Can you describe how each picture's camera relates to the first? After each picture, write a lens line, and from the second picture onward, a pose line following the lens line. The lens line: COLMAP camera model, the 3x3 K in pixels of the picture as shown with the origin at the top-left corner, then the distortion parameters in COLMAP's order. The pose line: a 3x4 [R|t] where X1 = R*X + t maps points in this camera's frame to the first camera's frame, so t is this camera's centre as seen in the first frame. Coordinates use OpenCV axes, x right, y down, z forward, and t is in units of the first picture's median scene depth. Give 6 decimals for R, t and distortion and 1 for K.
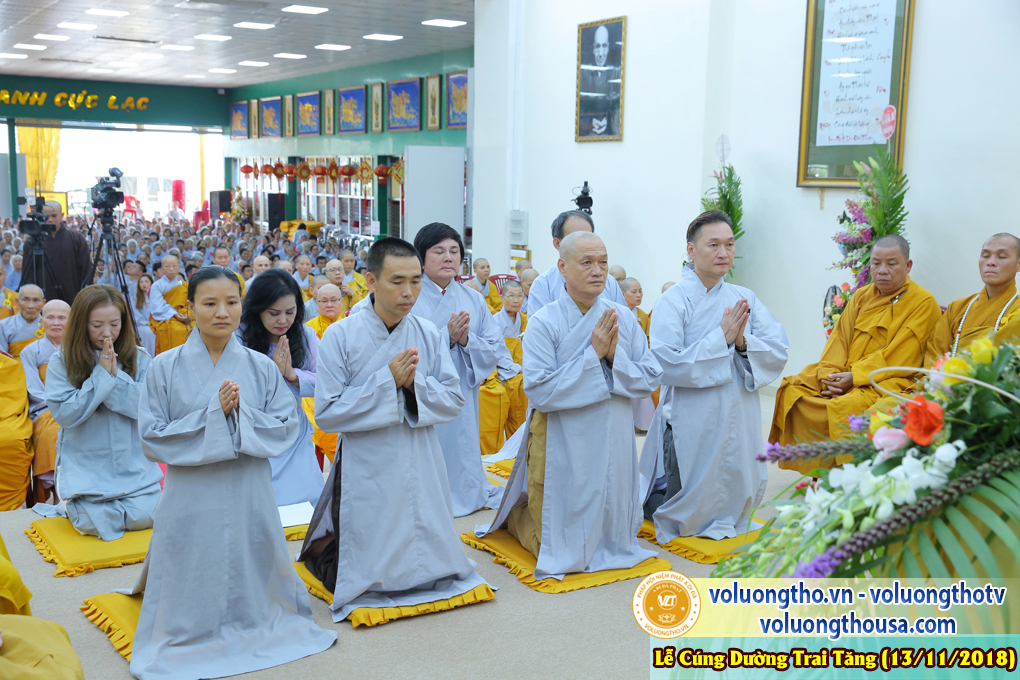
lens RADIAL K [[1169.3, 0, 518.3], [0, 1169.3, 342.8], [0, 0, 1]] dist [0.042802, 0.000000]
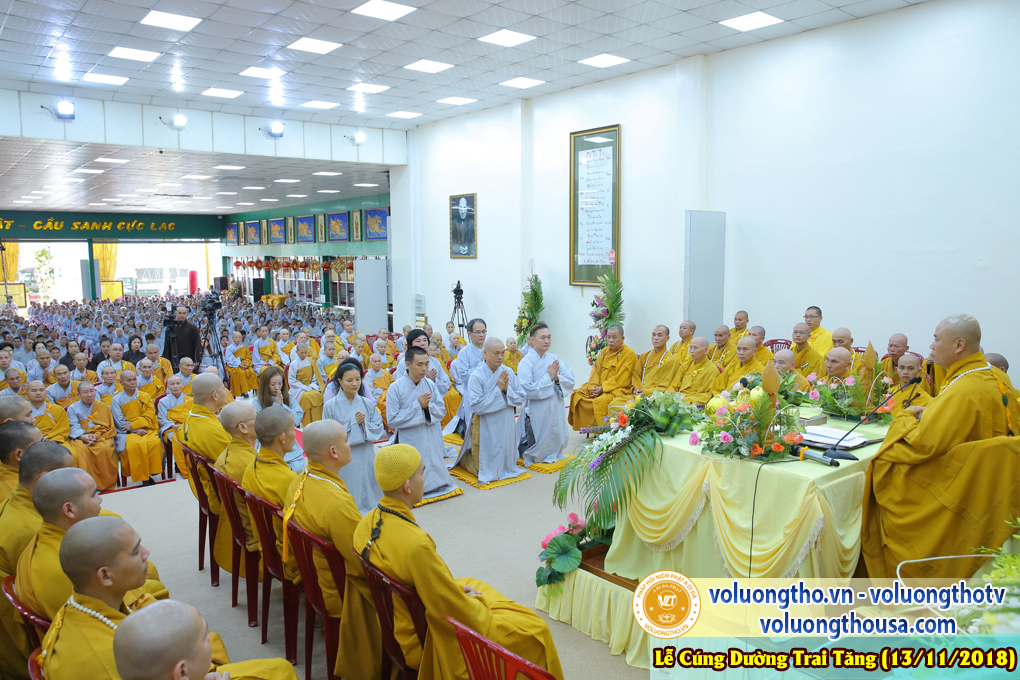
lens RADIAL K [[762.1, 0, 507.4], [0, 762.1, 333.5], [0, 0, 1]] dist [-0.058018, 0.016923]
pose [[0.986573, -0.043225, 0.157496, -0.130066], [0.046558, 0.998762, -0.017533, -0.062316], [-0.156543, 0.024631, 0.987364, -0.449883]]
